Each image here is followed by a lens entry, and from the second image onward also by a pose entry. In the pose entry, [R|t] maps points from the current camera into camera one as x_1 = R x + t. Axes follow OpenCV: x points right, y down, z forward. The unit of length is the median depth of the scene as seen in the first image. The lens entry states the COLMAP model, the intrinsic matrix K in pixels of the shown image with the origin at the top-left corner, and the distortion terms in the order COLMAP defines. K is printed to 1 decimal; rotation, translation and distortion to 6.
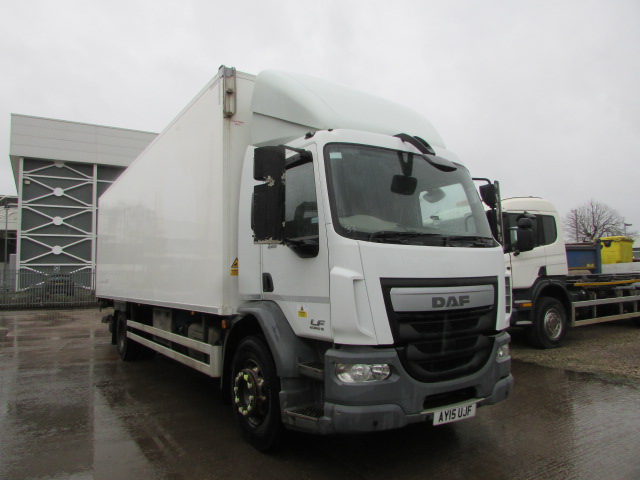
lens RADIAL K [[472.5, 0, 320.0], [0, 472.5, 240.0], [0, 0, 1]] dist [-0.001986, 0.003370]
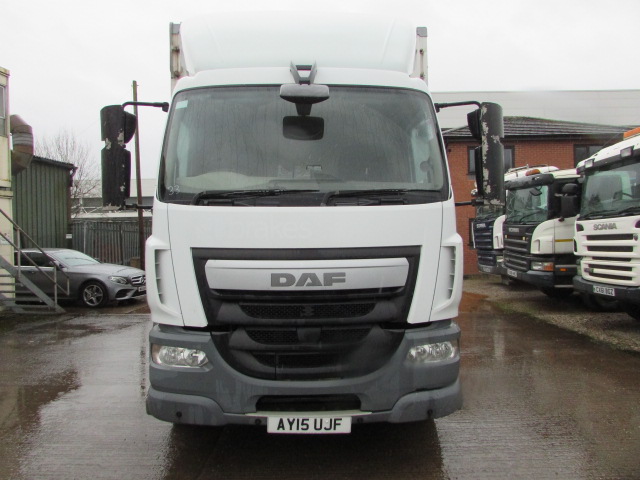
lens RADIAL K [[472.5, 0, 320.0], [0, 472.5, 240.0], [0, 0, 1]] dist [-0.001986, 0.003370]
pose [[0.841453, 0.010904, -0.540220, 0.726810], [0.039324, 0.995909, 0.081353, 0.006913], [0.538897, -0.089698, 0.837582, 0.399659]]
